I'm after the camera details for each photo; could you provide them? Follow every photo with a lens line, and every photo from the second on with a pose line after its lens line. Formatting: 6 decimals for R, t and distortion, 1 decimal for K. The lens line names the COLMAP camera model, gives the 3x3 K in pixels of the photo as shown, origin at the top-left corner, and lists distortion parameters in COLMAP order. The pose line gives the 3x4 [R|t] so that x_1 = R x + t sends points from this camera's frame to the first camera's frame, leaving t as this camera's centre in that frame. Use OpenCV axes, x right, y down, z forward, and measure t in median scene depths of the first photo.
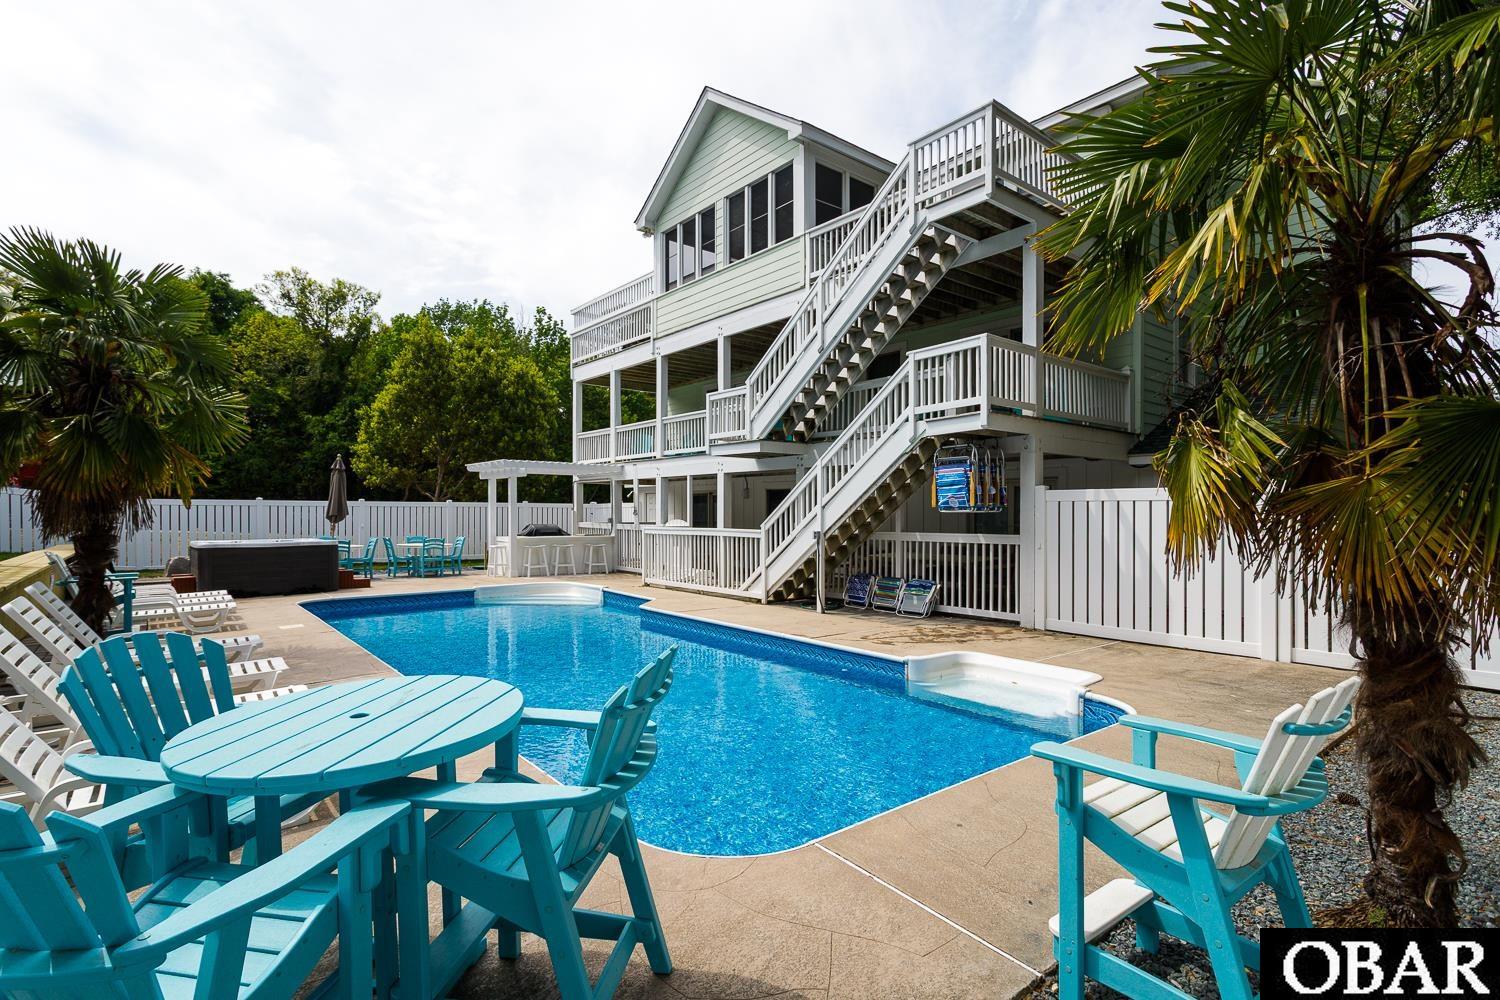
lens RADIAL K [[709.1, 0, 725.1], [0, 709.1, 508.7], [0, 0, 1]] dist [-0.000707, 0.001046]
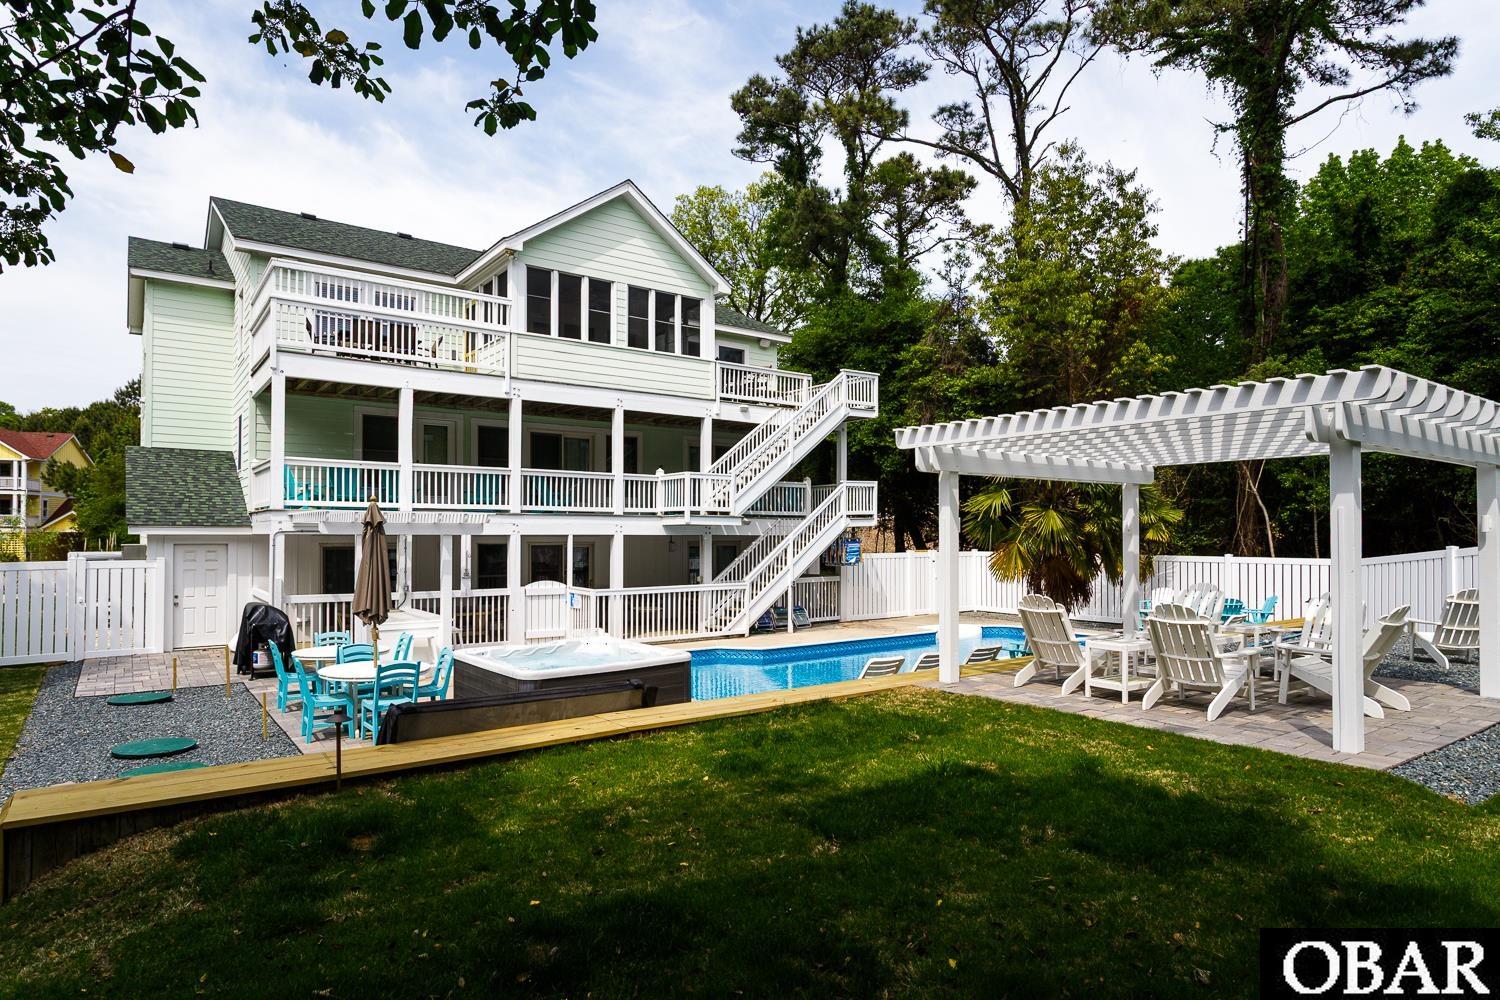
lens RADIAL K [[879.8, 0, 744.0], [0, 879.8, 526.3], [0, 0, 1]] dist [-0.010068, 0.008646]
pose [[0.029053, 0.009935, 0.999529, -1.403513], [-0.001534, 0.999950, -0.009894, -0.052786], [-0.999577, -0.001245, 0.029067, 0.809463]]
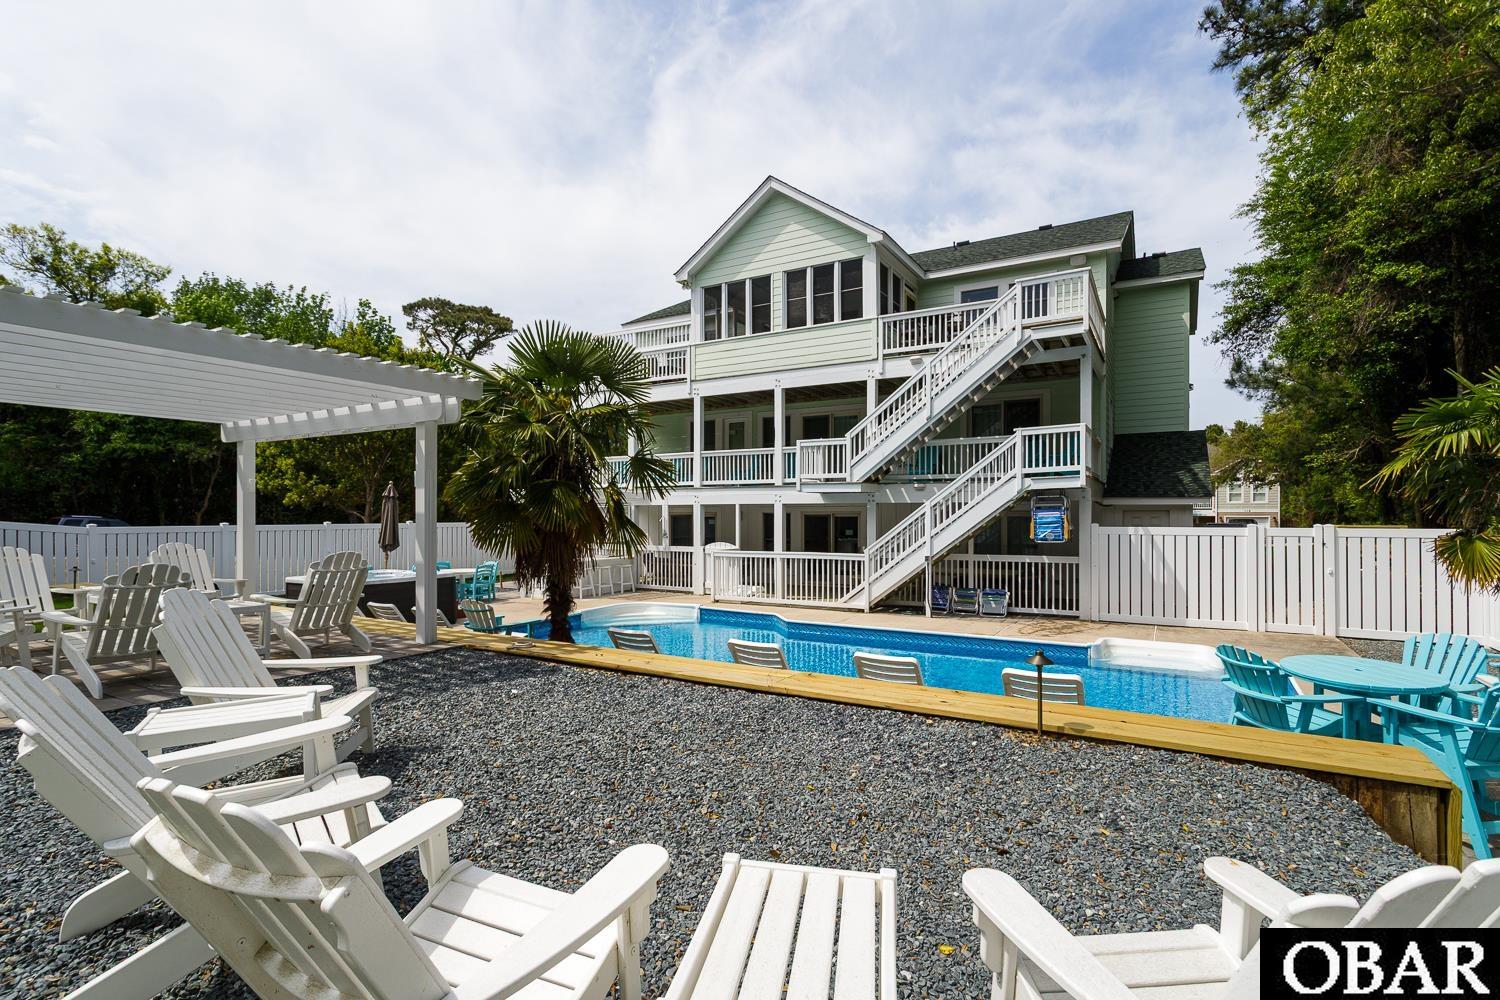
lens RADIAL K [[709.1, 0, 730.8], [0, 709.1, 508.5], [0, 0, 1]] dist [-0.000707, 0.001046]
pose [[0.935244, -0.001832, 0.353999, -0.522666], [0.003087, 0.999991, -0.002983, -0.040944], [-0.353991, 0.003883, 0.935241, -0.078623]]
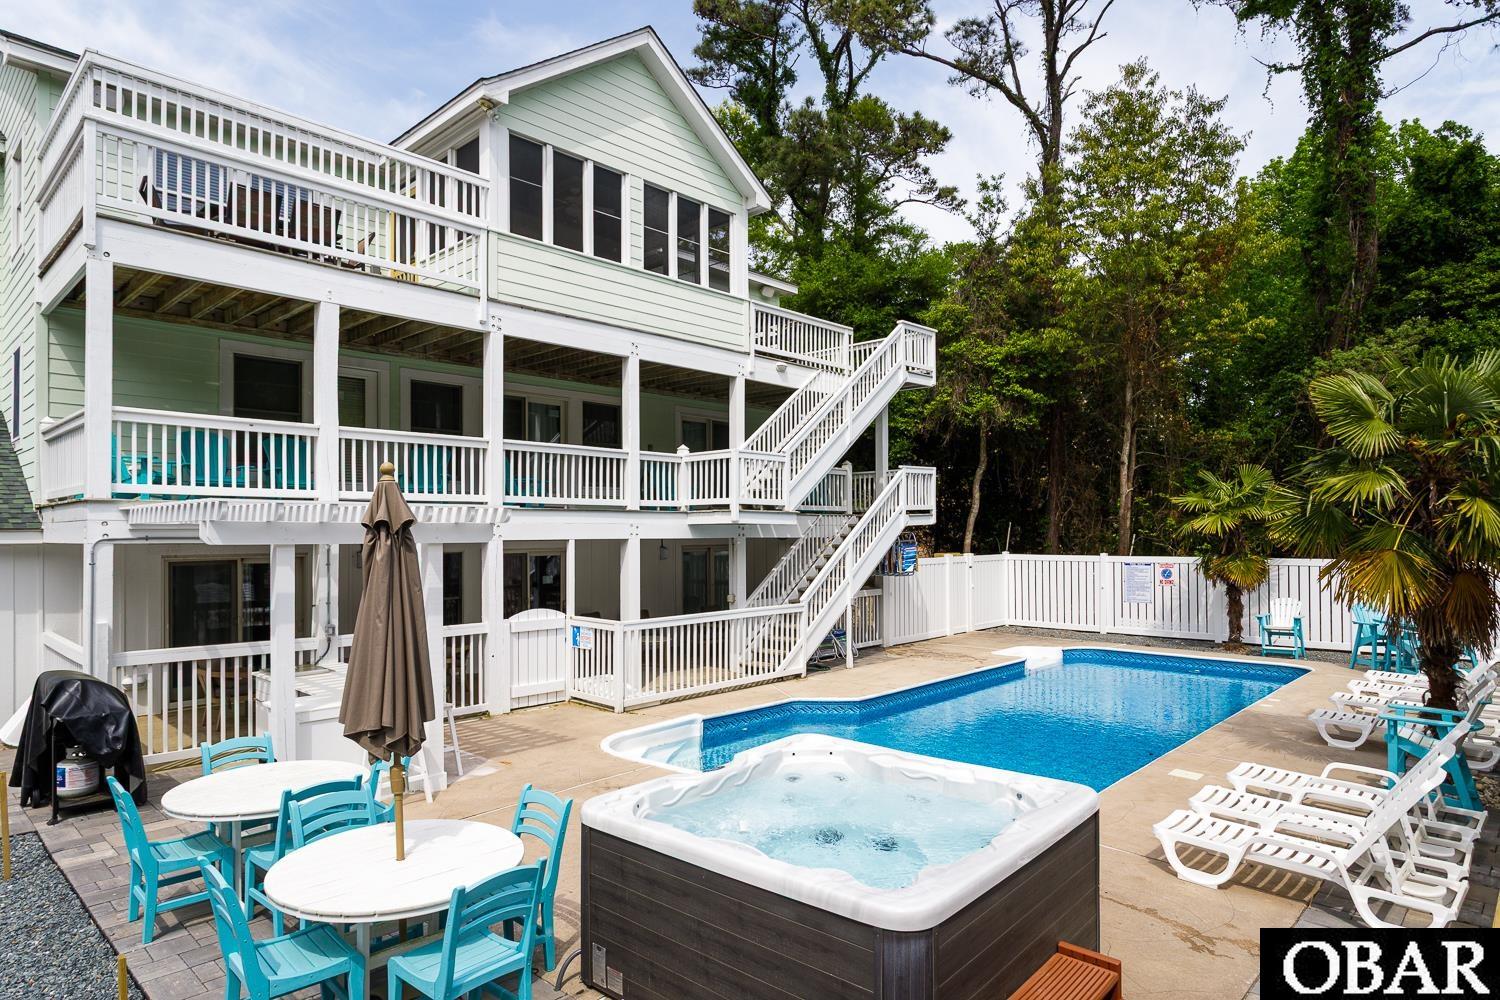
lens RADIAL K [[879.8, 0, 738.6], [0, 879.8, 525.4], [0, 0, 1]] dist [-0.010068, 0.008646]
pose [[-0.147172, 0.008849, 0.989071, -0.987312], [0.004124, 0.999957, -0.008333, -0.059096], [-0.989102, 0.002852, -0.147202, 1.078659]]
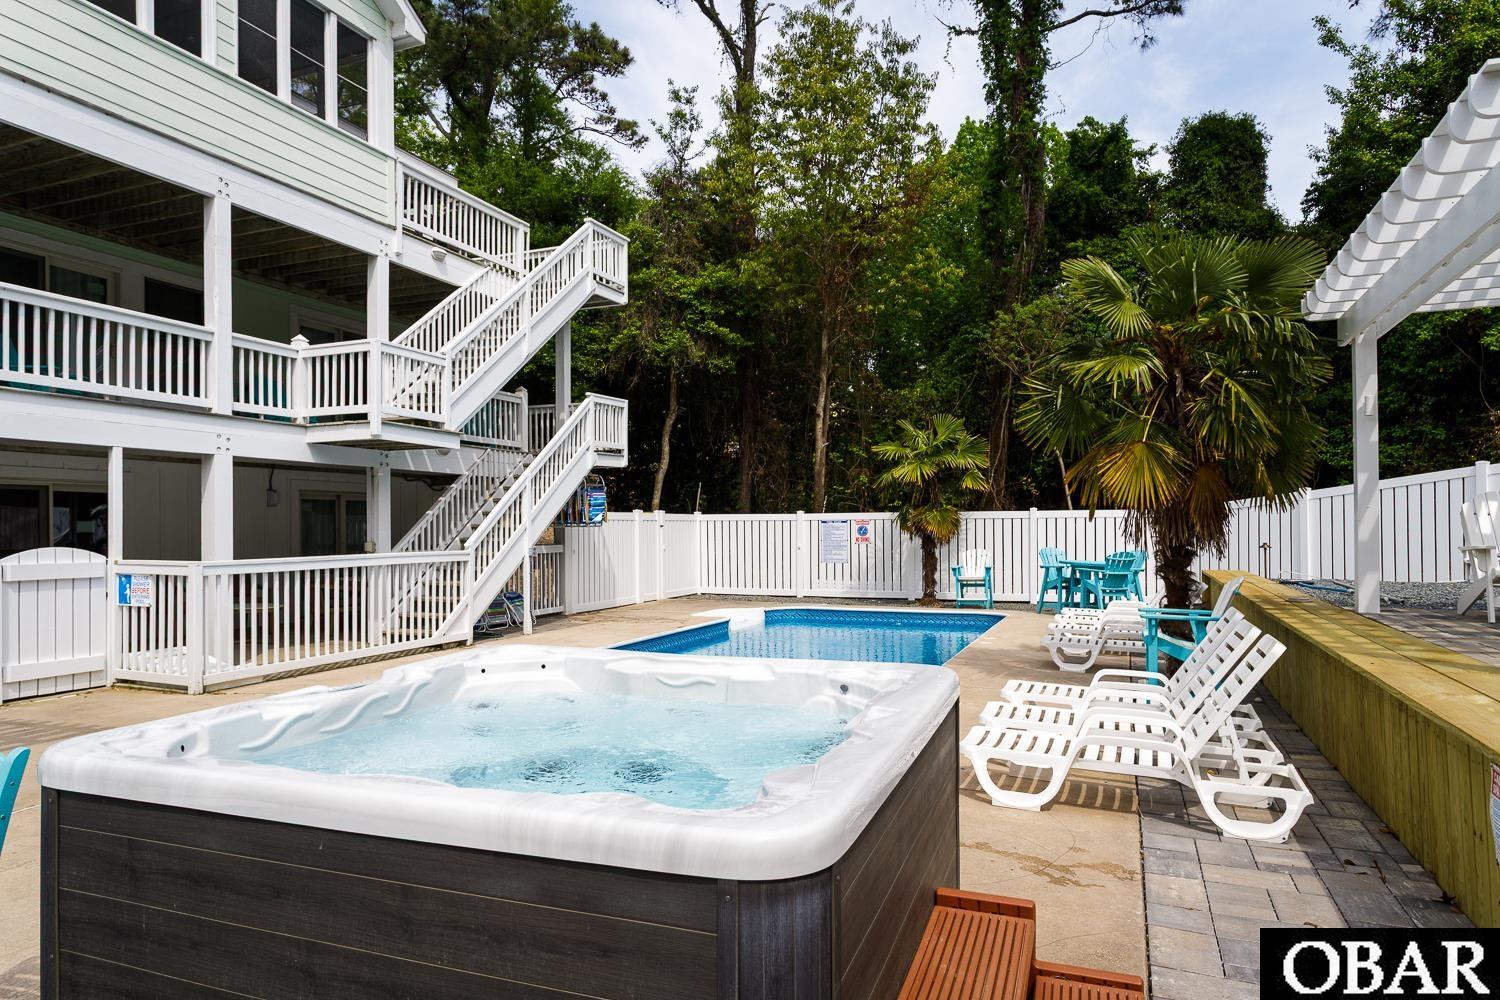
lens RADIAL K [[944.1, 0, 746.7], [0, 944.1, 529.3], [0, 0, 1]] dist [-0.014655, 0.012861]
pose [[-0.498867, 0.004575, 0.866667, -0.850640], [0.006614, 0.999977, -0.001471, 0.009073], [-0.866653, 0.004998, -0.498886, 1.062213]]
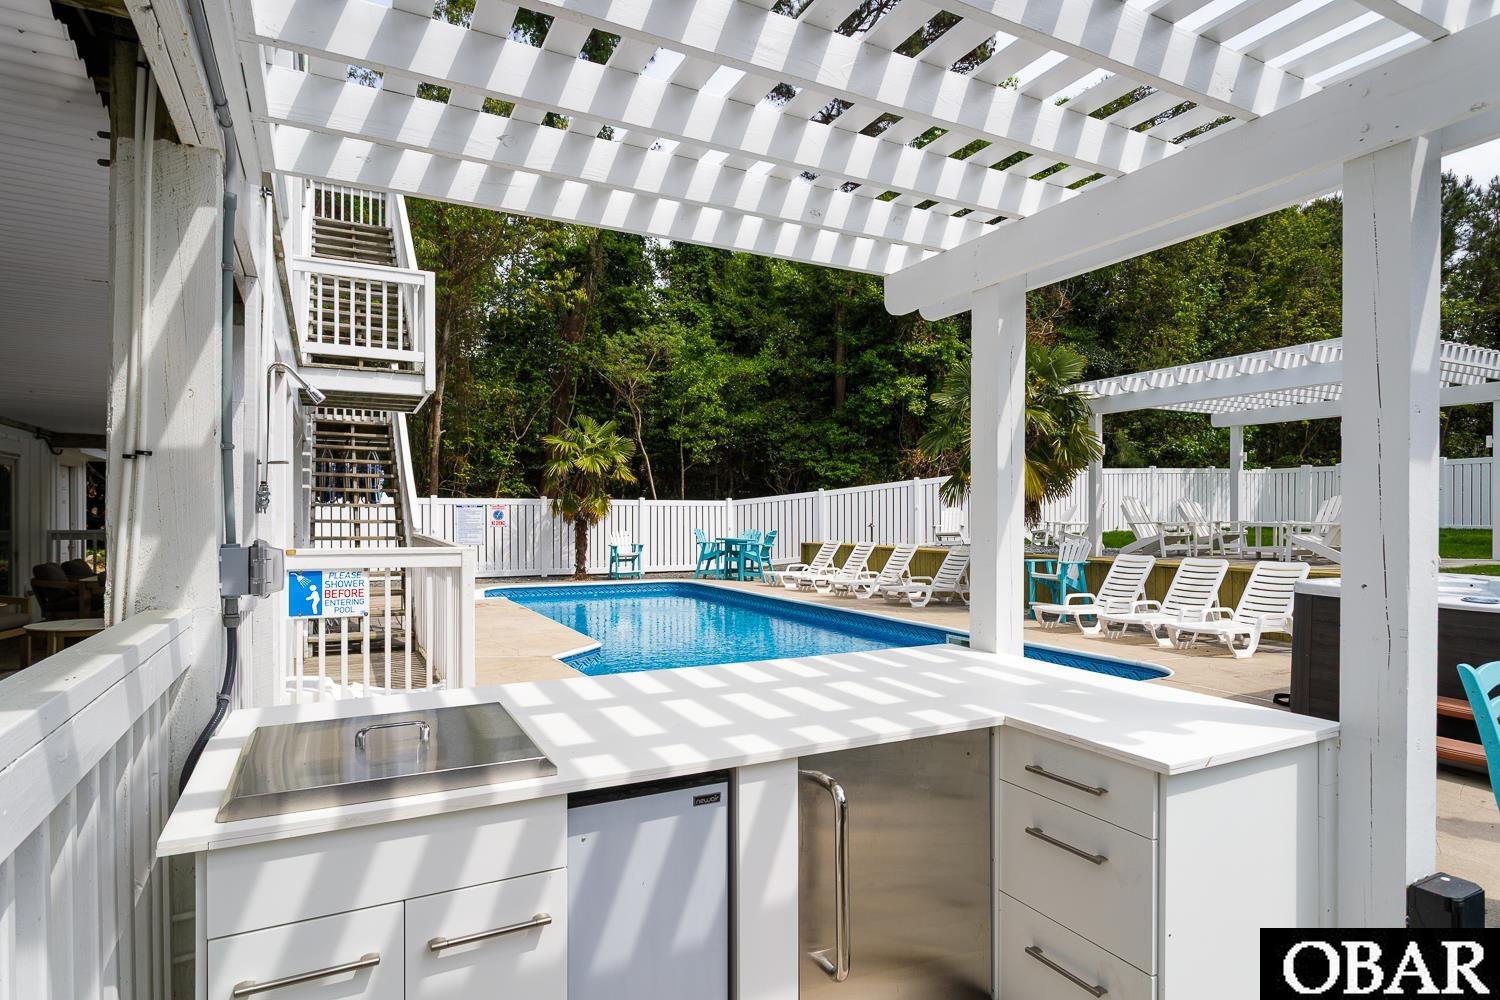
lens RADIAL K [[811.4, 0, 754.1], [0, 811.4, 515.9], [0, 0, 1]] dist [0.005390, 0.000756]
pose [[-0.985325, 0.001949, 0.170677, -0.328103], [0.002091, 0.999998, 0.000651, 0.011973], [-0.170676, 0.000998, -0.985327, 1.442325]]
